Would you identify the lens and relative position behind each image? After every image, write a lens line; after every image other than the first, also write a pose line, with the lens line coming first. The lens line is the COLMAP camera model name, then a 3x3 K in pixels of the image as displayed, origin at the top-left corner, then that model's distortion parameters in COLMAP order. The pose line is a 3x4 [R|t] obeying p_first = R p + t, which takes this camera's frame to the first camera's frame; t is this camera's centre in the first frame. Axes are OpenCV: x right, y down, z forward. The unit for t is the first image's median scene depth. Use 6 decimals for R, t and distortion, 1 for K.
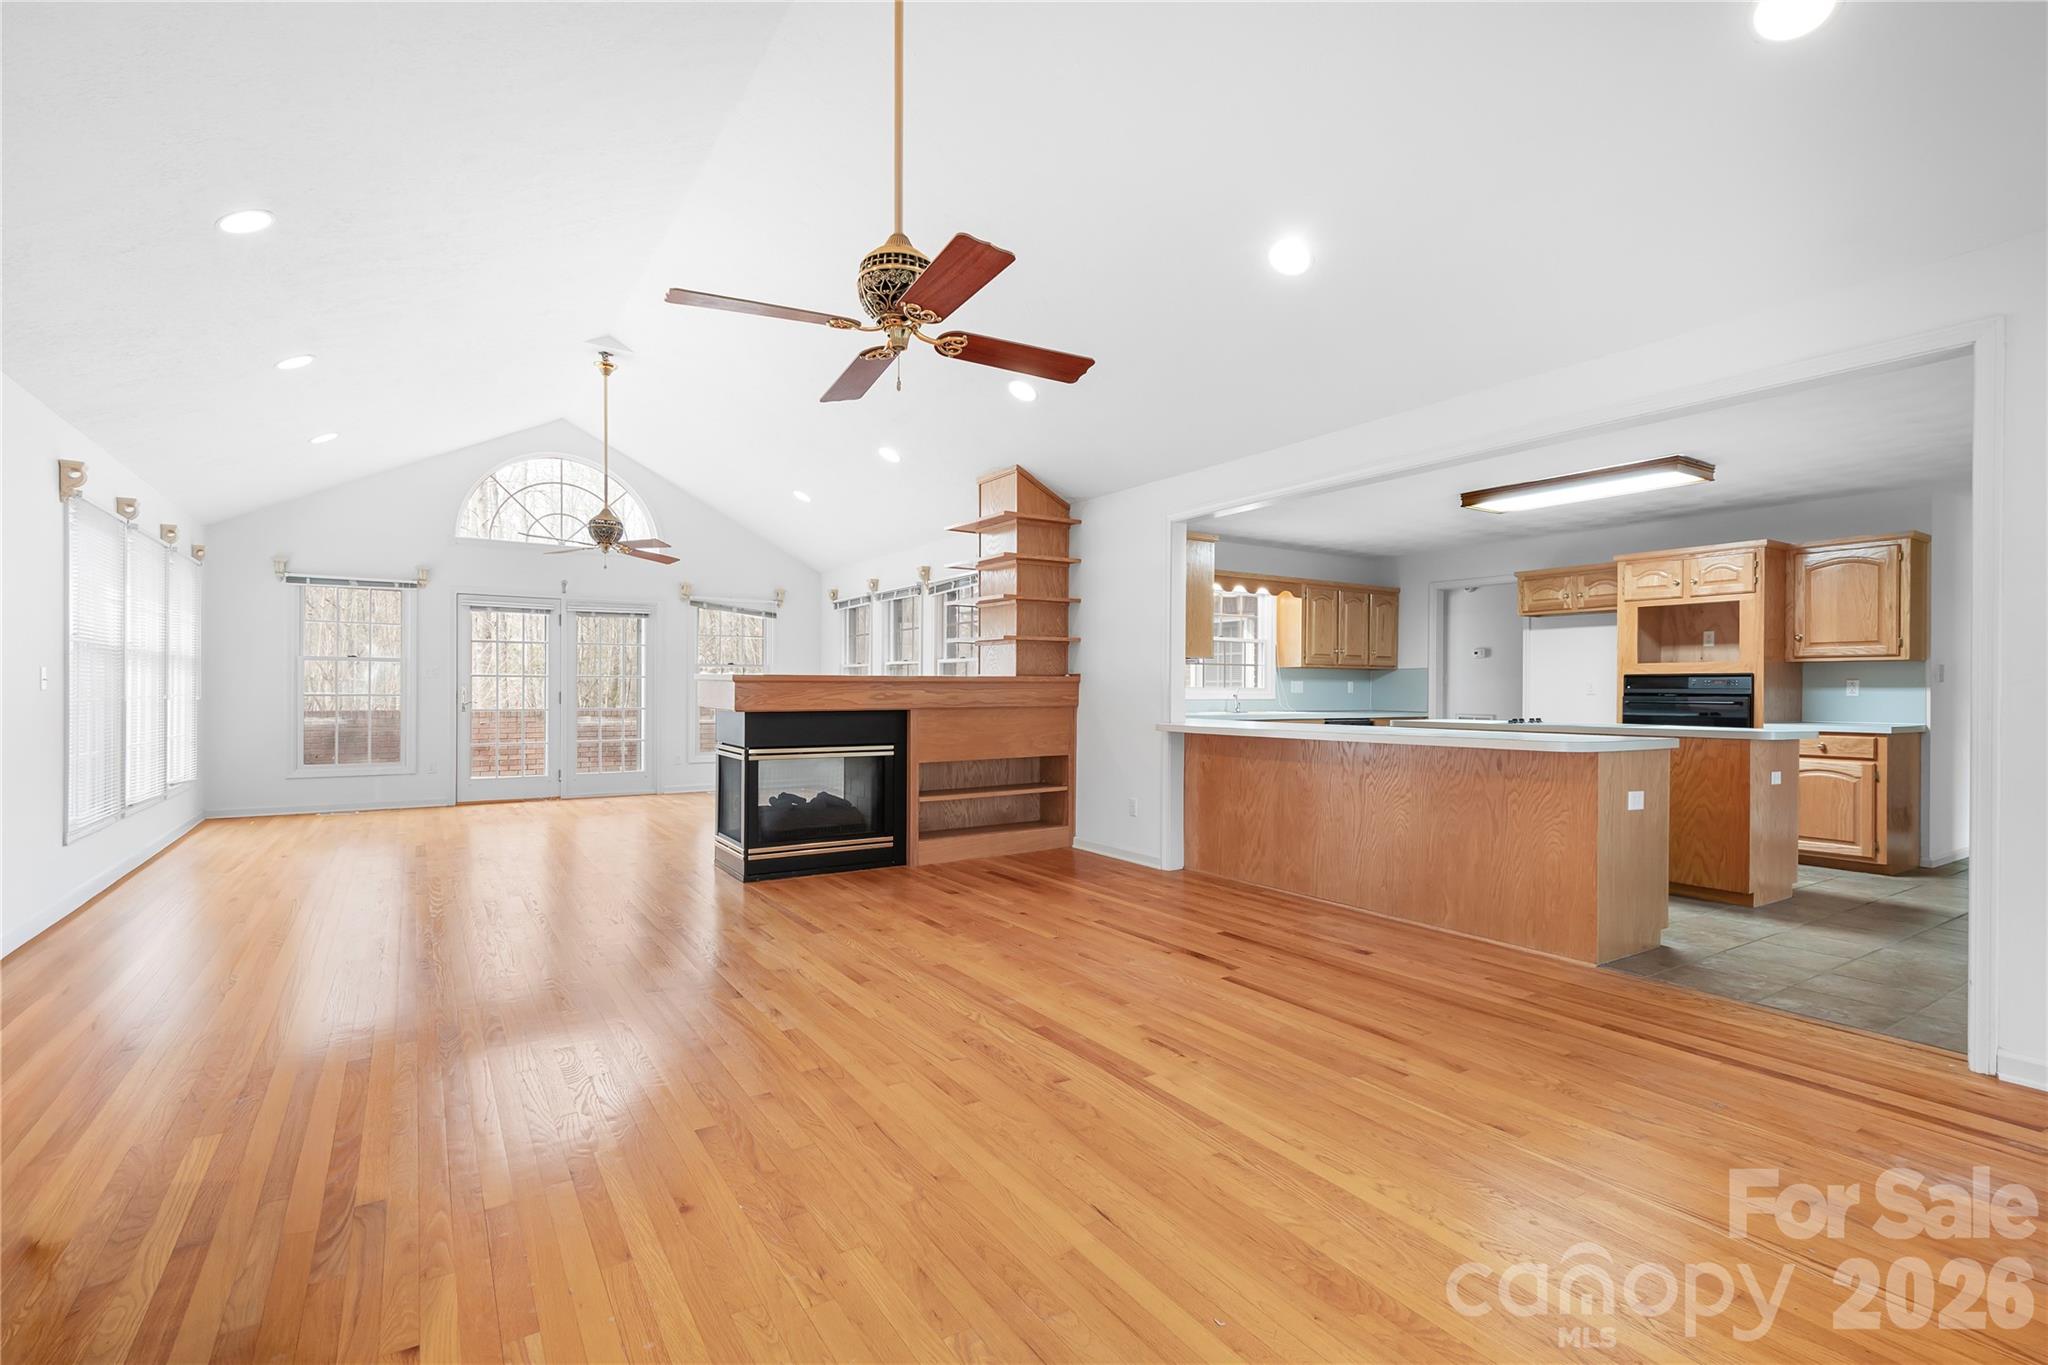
lens RADIAL K [[933.4, 0, 1016.8], [0, 933.4, 690.0], [0, 0, 1]] dist [0.014231, -0.002636]
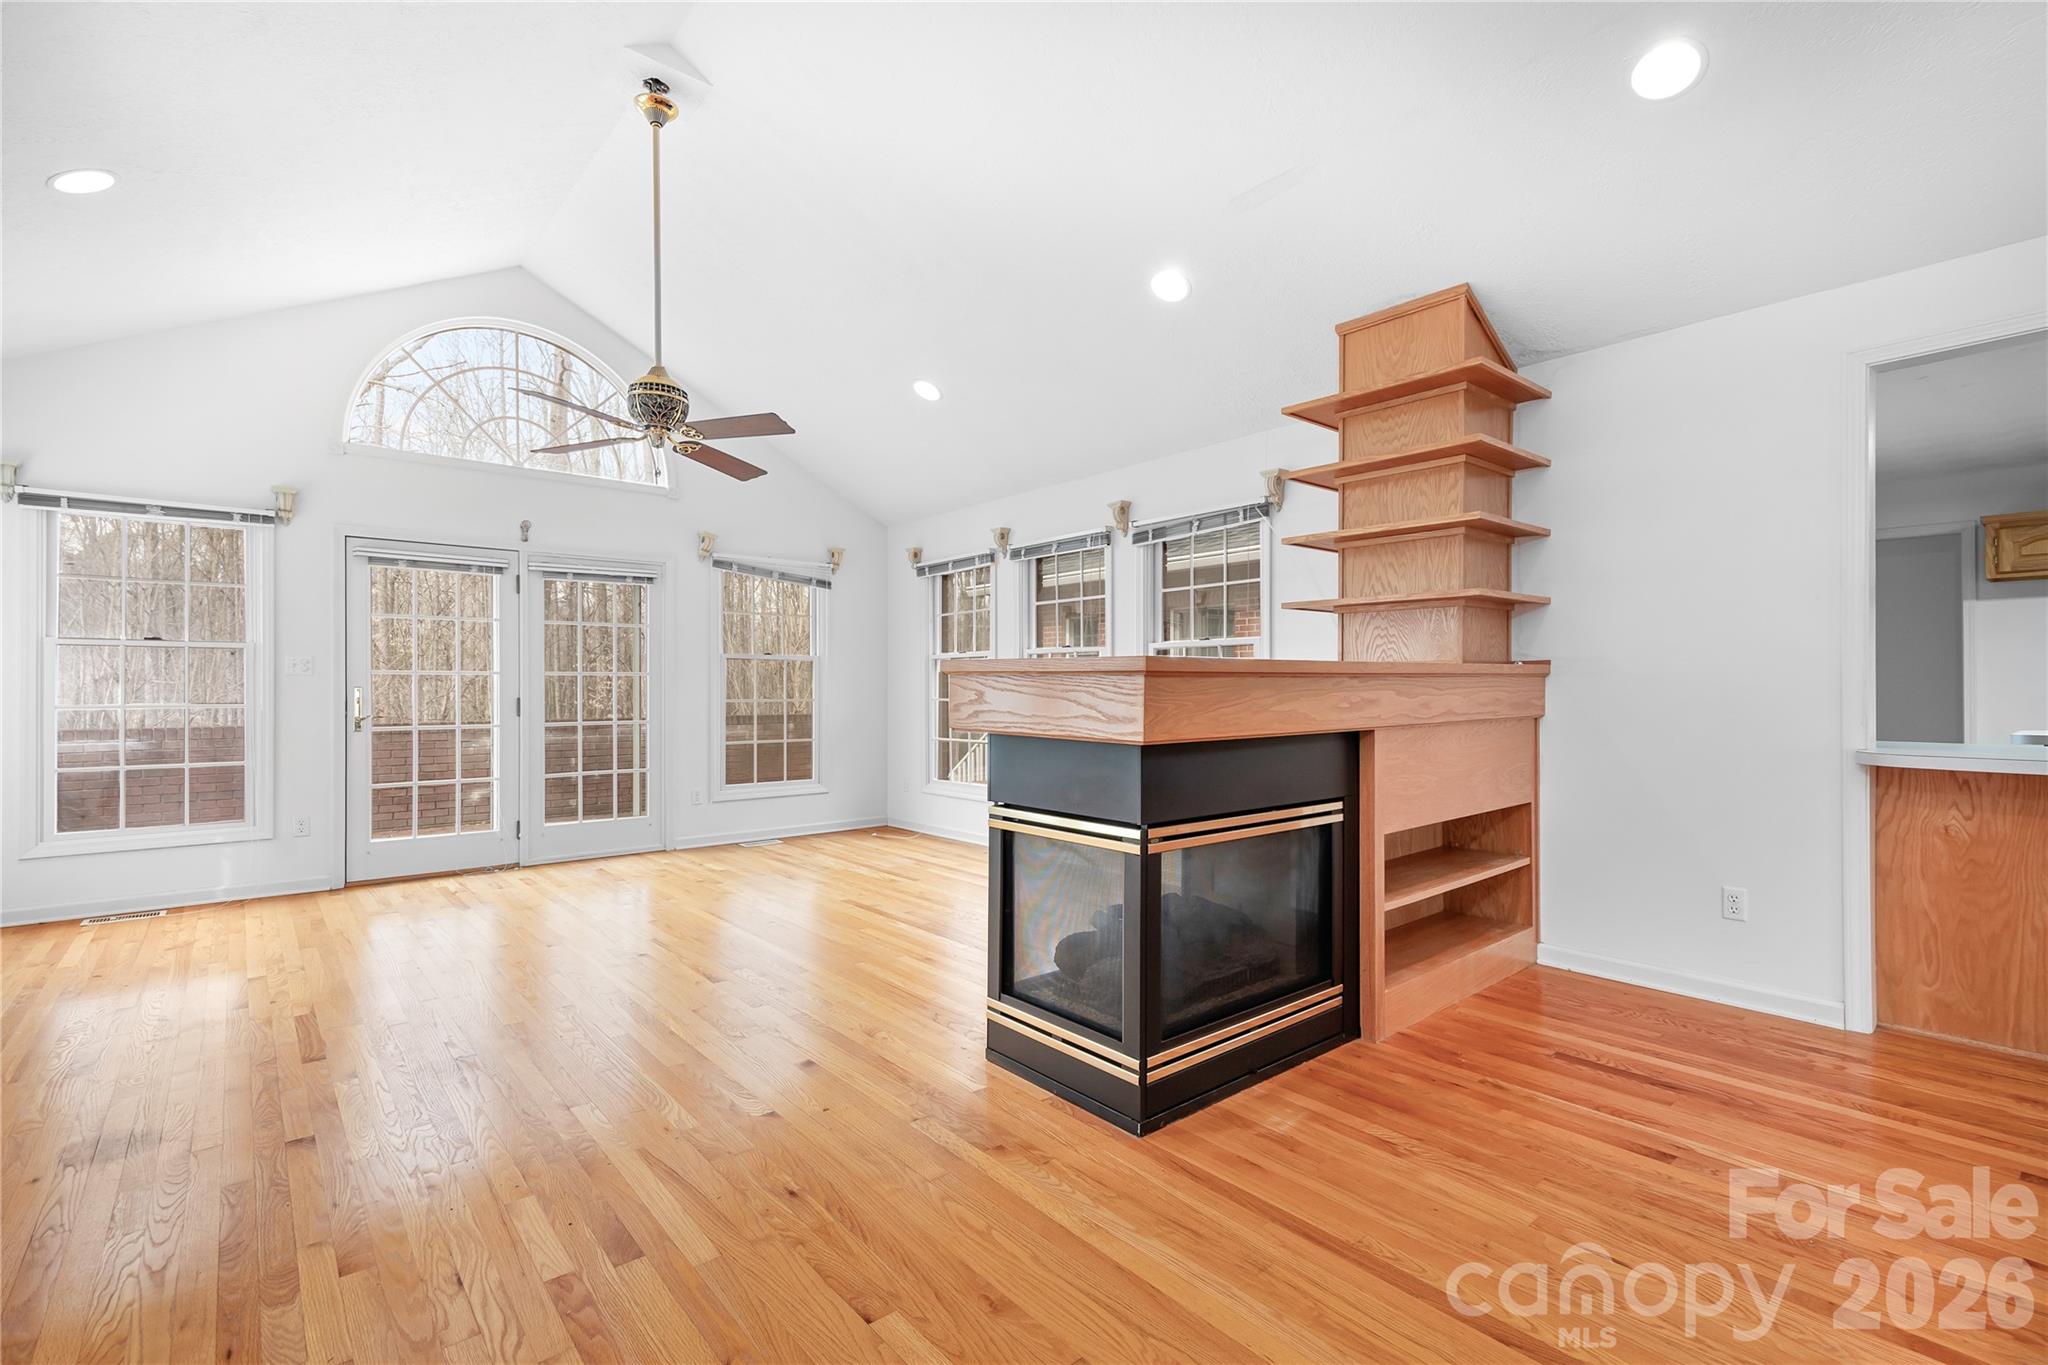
lens RADIAL K [[933.4, 0, 1021.0], [0, 933.4, 685.7], [0, 0, 1]] dist [0.014231, -0.002636]
pose [[0.992428, -0.006259, 0.122665, -0.338226], [0.006826, 0.999968, -0.004203, -0.001522], [-0.122635, 0.005008, 0.992439, 0.487889]]
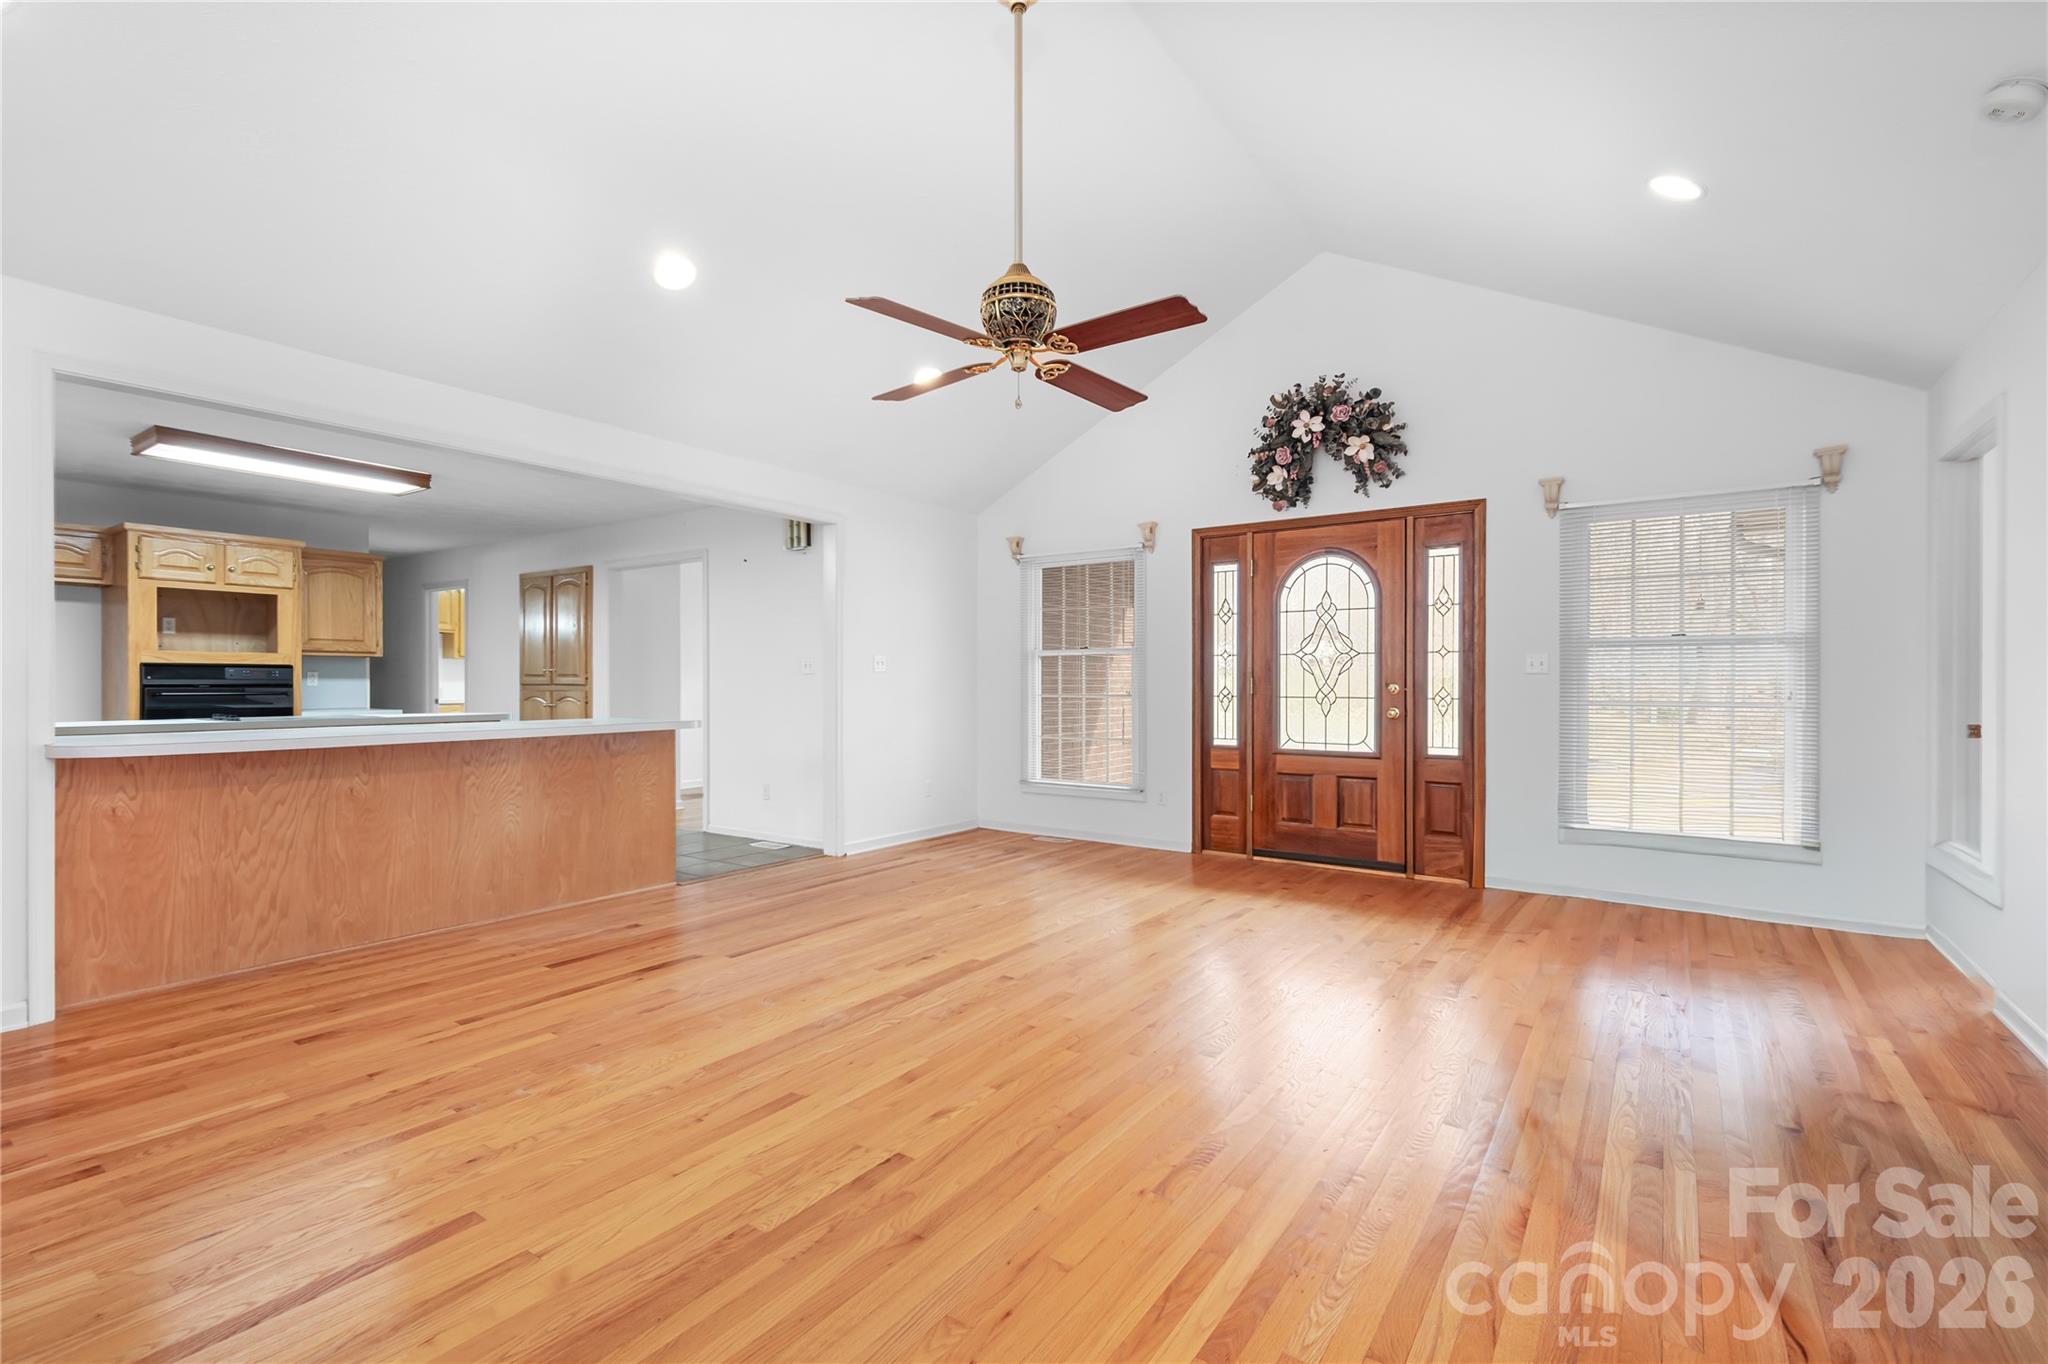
lens RADIAL K [[933.4, 0, 1028.2], [0, 933.4, 680.6], [0, 0, 1]] dist [0.014231, -0.002636]
pose [[-0.388747, -0.001411, 0.921343, -0.506010], [-0.001932, 0.999998, 0.000716, -0.002586], [-0.921343, -0.001502, -0.388749, 0.635362]]
